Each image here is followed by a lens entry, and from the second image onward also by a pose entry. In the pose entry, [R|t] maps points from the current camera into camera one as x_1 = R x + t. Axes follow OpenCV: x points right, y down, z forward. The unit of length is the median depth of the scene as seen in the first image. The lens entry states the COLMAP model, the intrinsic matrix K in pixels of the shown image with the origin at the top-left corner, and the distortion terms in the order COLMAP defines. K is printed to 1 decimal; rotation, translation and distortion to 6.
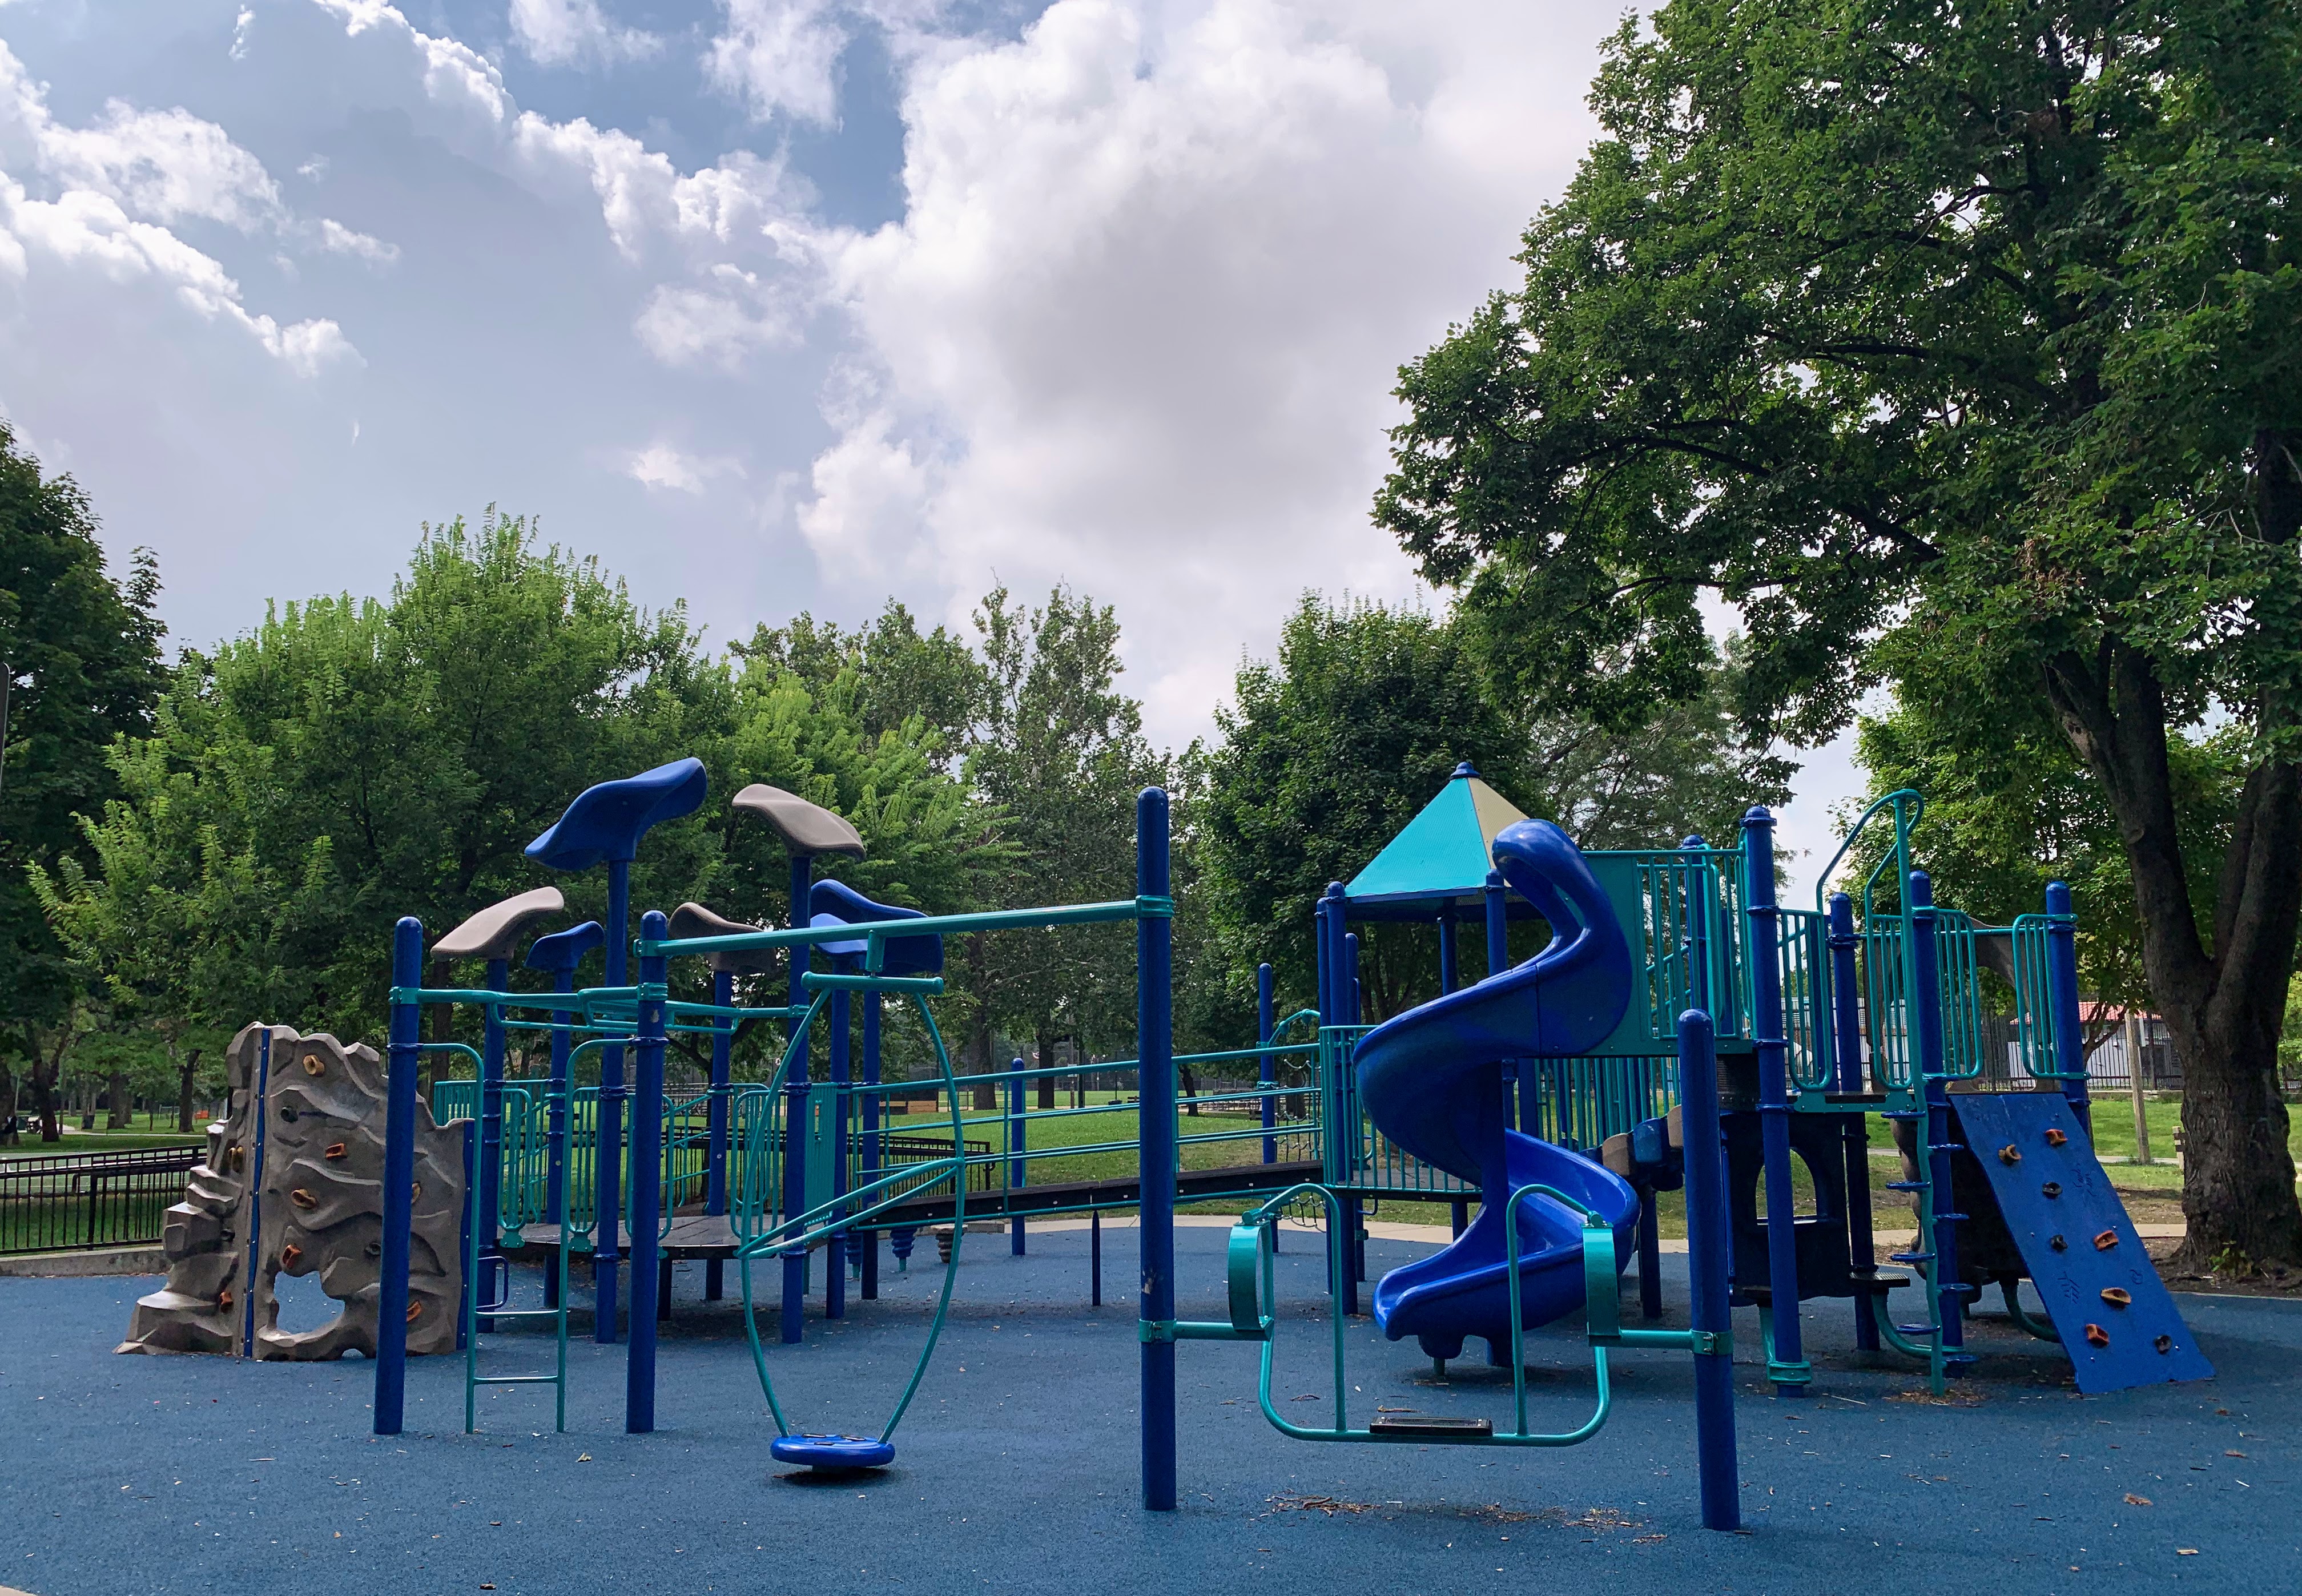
lens RADIAL K [[1798.9, 0, 1151.0], [0, 1798.9, 798.0], [0, 0, 1]] dist [0.053860, -0.000153]
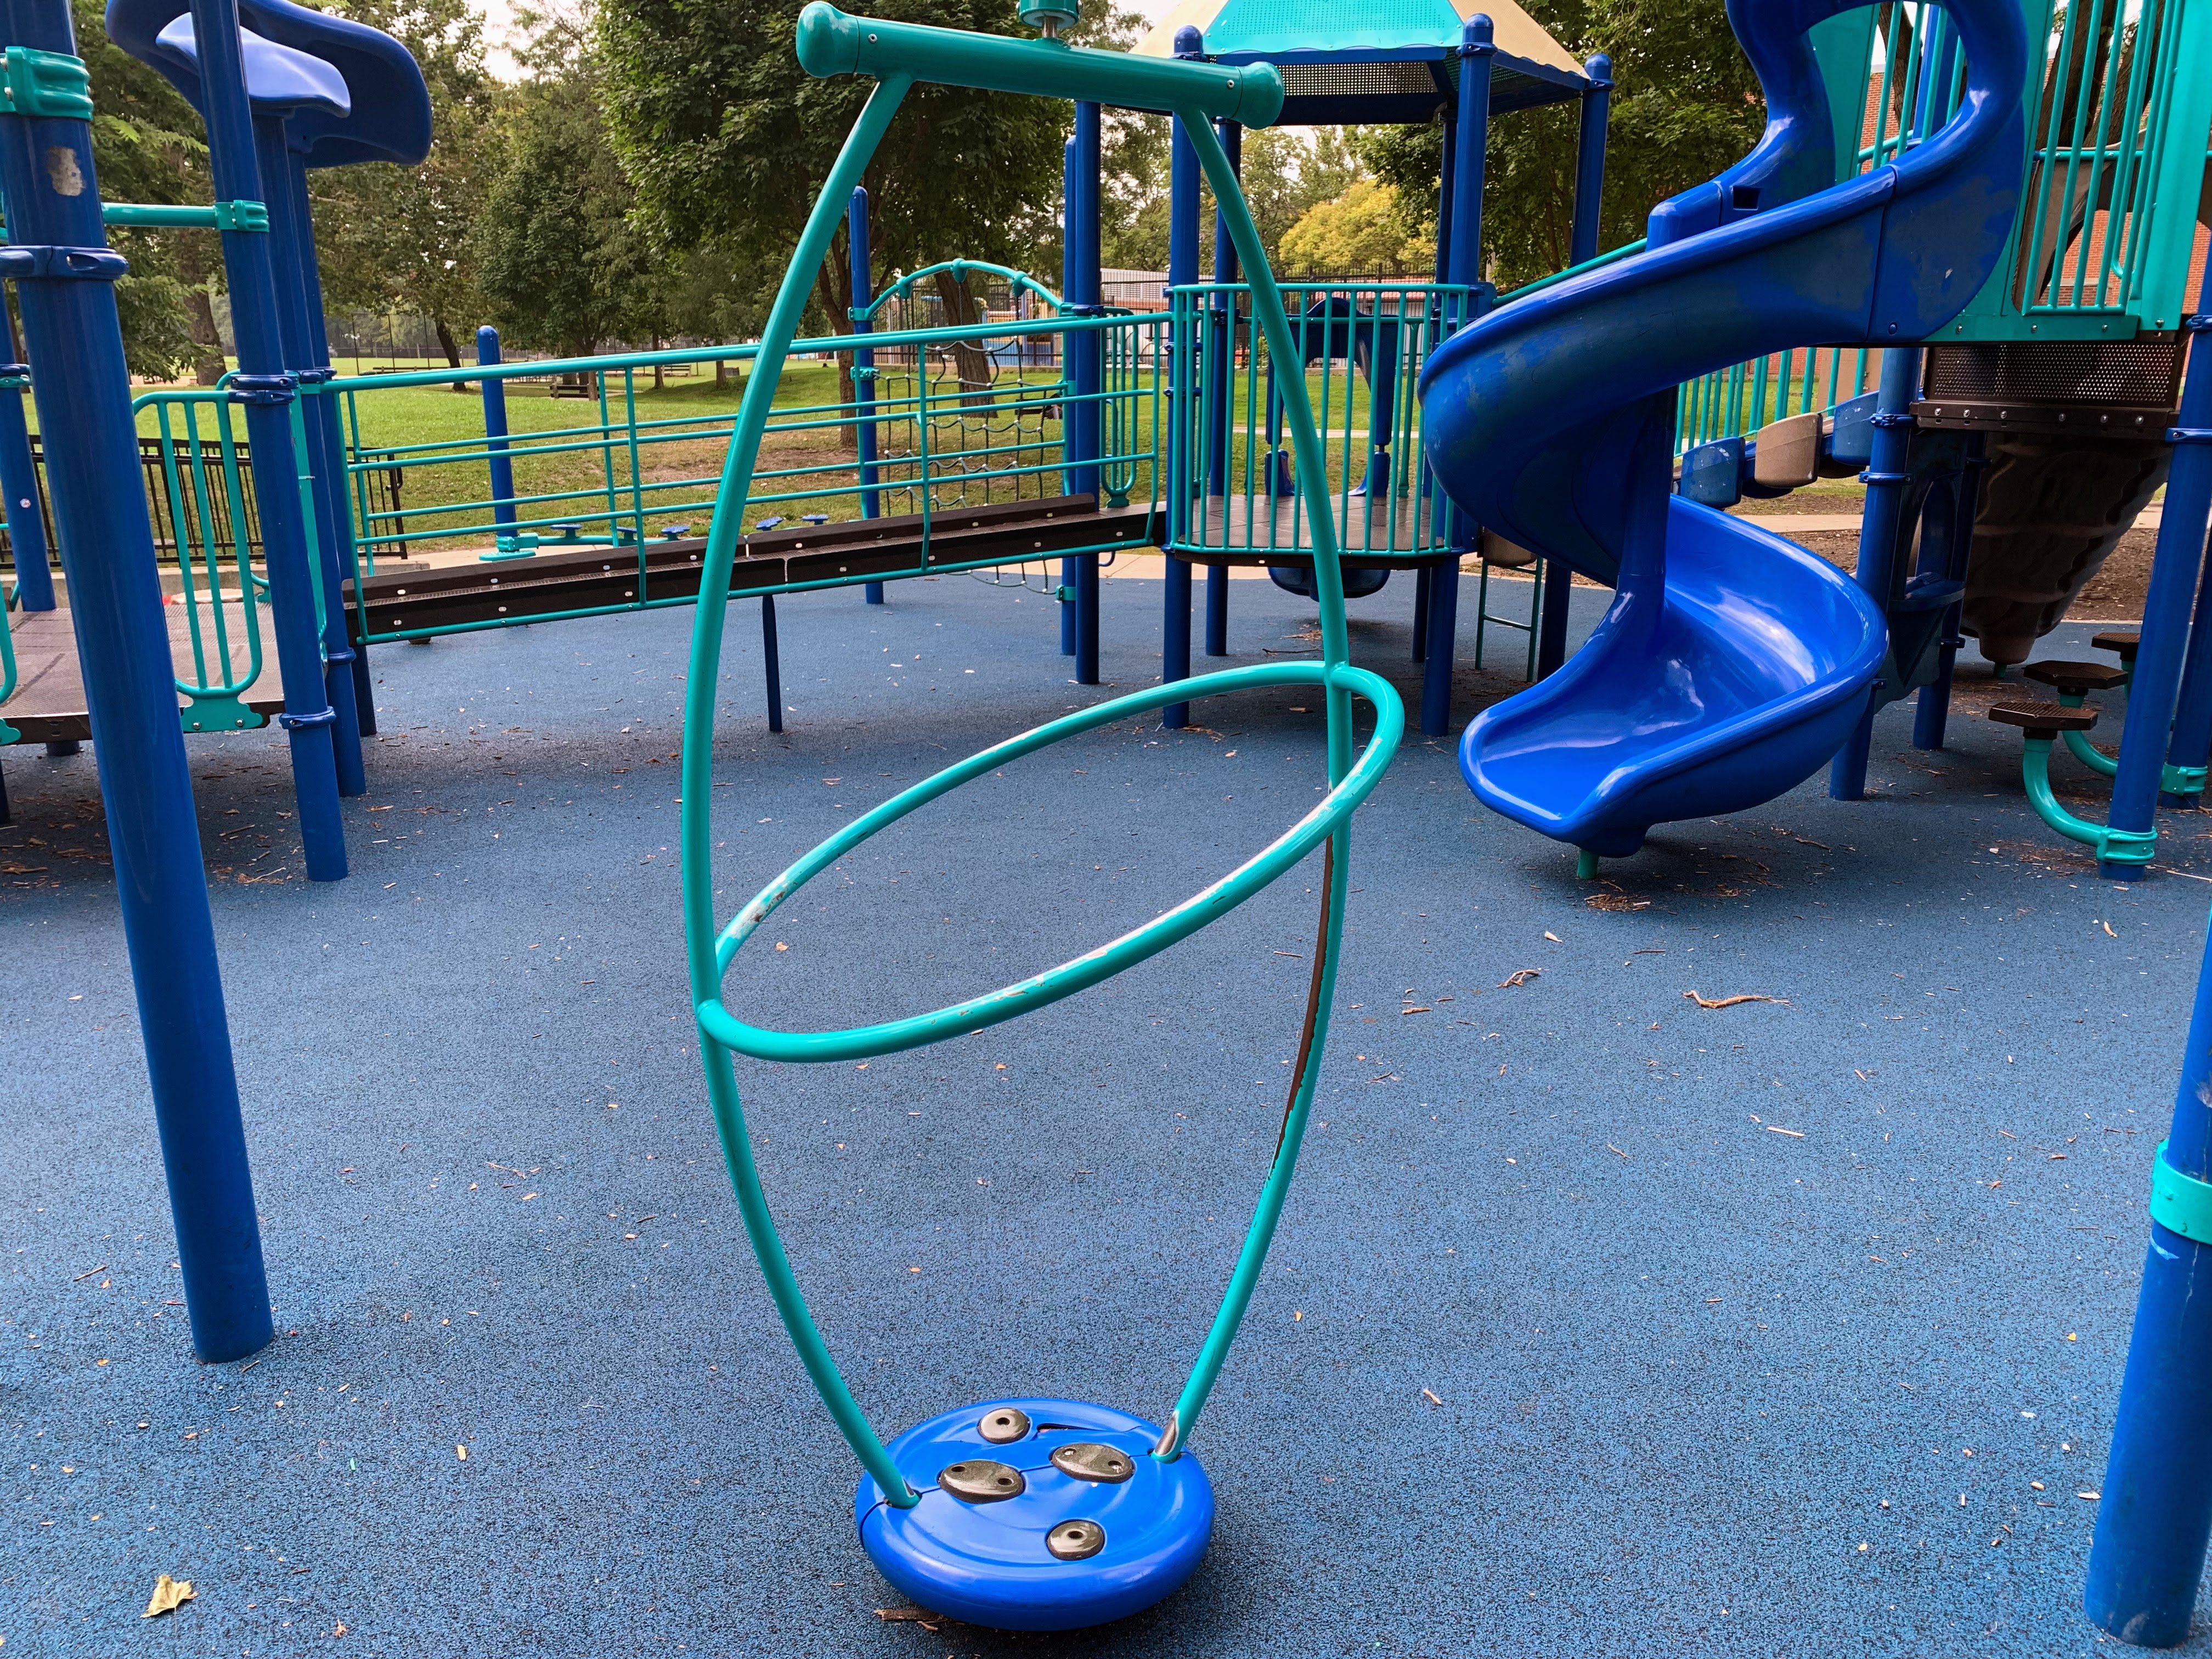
lens RADIAL K [[1701.6, 0, 1104.3], [0, 1701.6, 882.8], [0, 0, 1]] dist [0.000513, 0.000905]
pose [[0.924752, -0.104146, 0.366044, -0.151335], [-0.068929, 0.900084, 0.430229, 0.063271], [-0.374277, -0.423086, 0.825176, 0.442987]]
